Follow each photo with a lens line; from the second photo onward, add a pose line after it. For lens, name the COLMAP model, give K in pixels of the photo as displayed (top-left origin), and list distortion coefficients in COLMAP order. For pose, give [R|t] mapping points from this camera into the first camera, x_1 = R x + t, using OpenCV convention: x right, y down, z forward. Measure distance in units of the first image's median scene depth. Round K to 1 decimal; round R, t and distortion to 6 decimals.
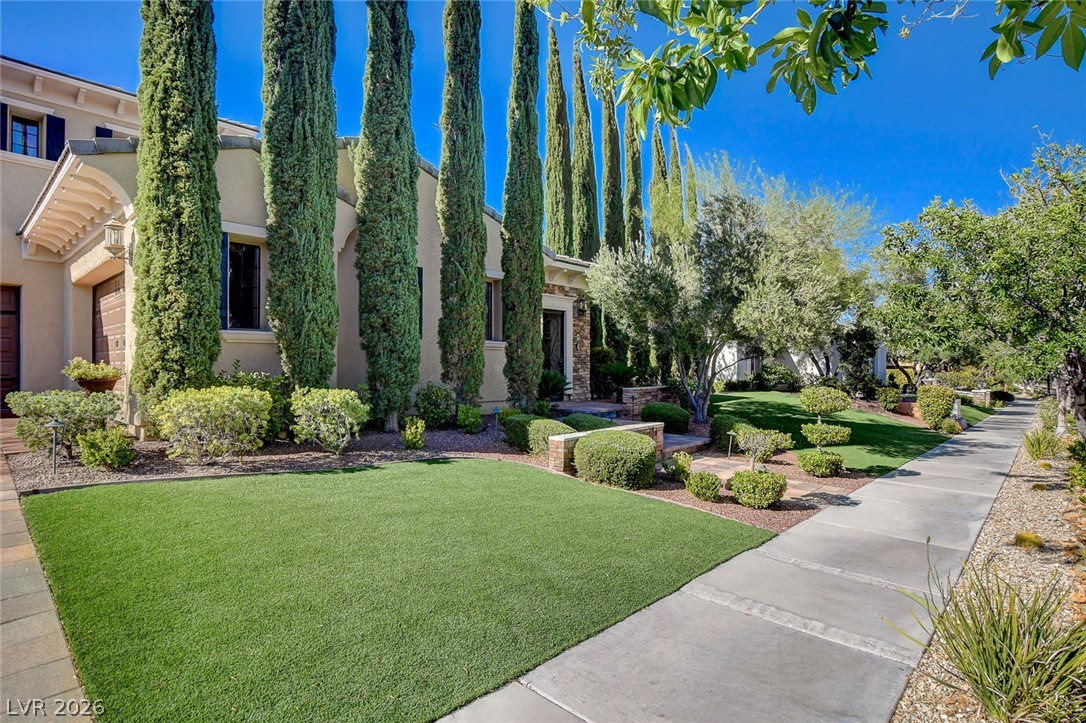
lens RADIAL K [[553.6, 0, 553.0], [0, 553.6, 361.7], [0, 0, 1]] dist [-0.008884, 0.001526]
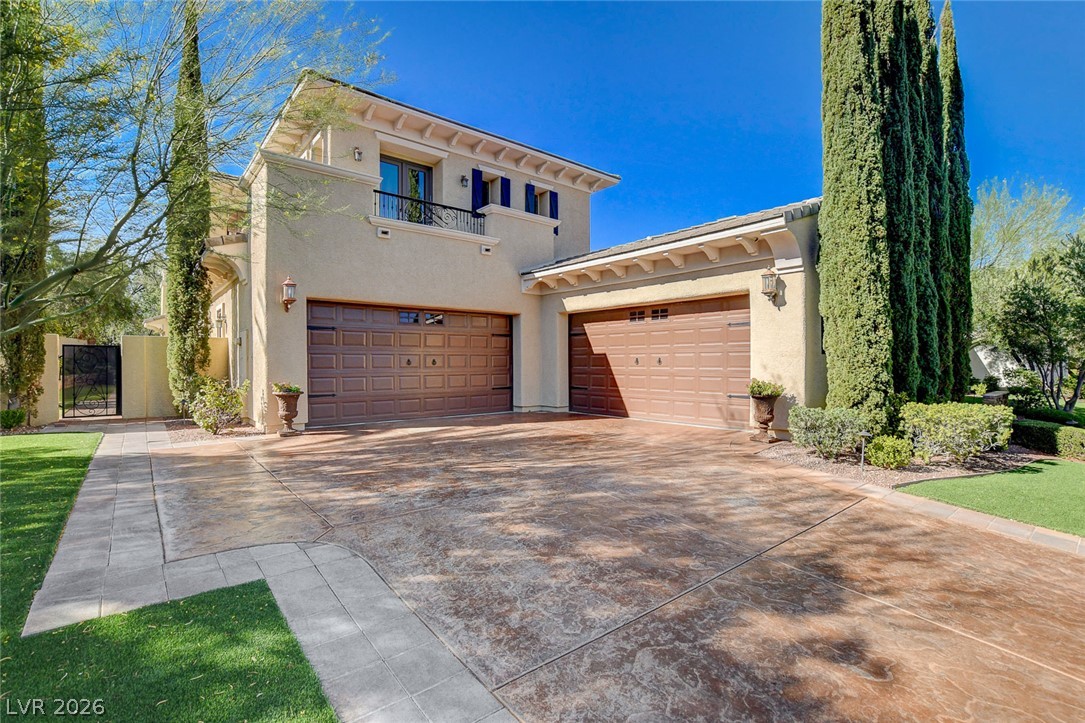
lens RADIAL K [[495.8, 0, 535.9], [0, 495.8, 359.0], [0, 0, 1]] dist [-0.015943, 0.000423]
pose [[0.991917, -0.003922, -0.126826, -1.323105], [0.004302, 0.999987, 0.002722, -0.063013], [0.126814, -0.003245, 0.991921, -0.228338]]
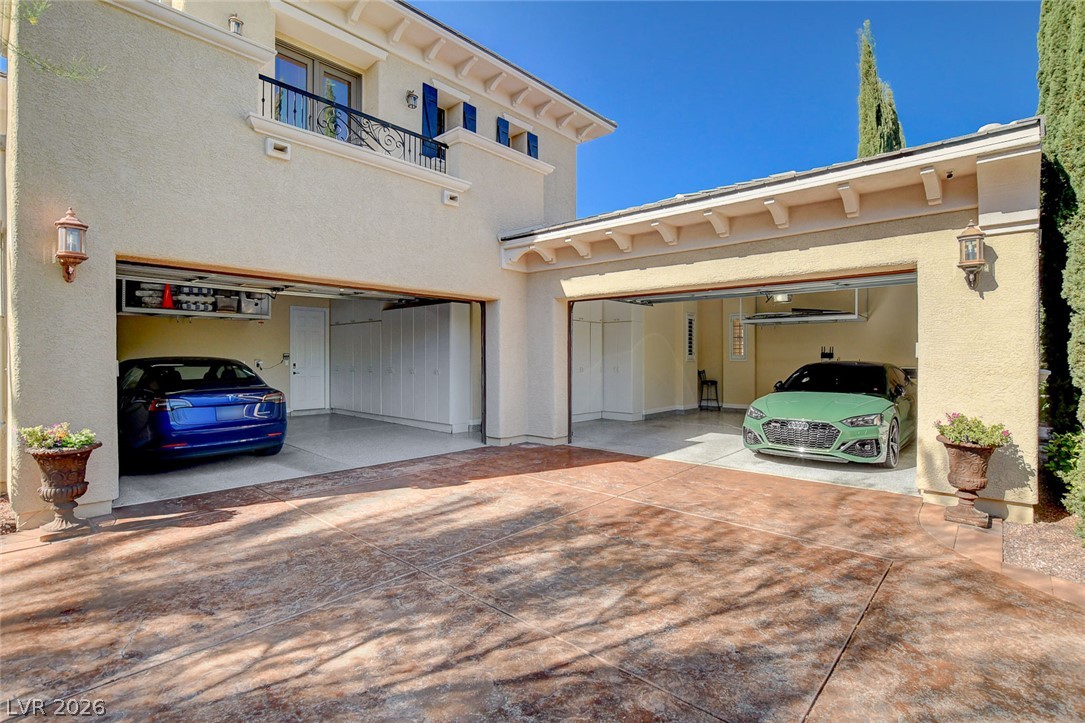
lens RADIAL K [[495.8, 0, 528.4], [0, 495.8, 361.4], [0, 0, 1]] dist [-0.015943, 0.000423]
pose [[0.999927, 0.002719, 0.011763, -1.563135], [-0.002956, 0.999793, 0.020128, -0.099072], [-0.011706, -0.020162, 0.999728, 0.382633]]
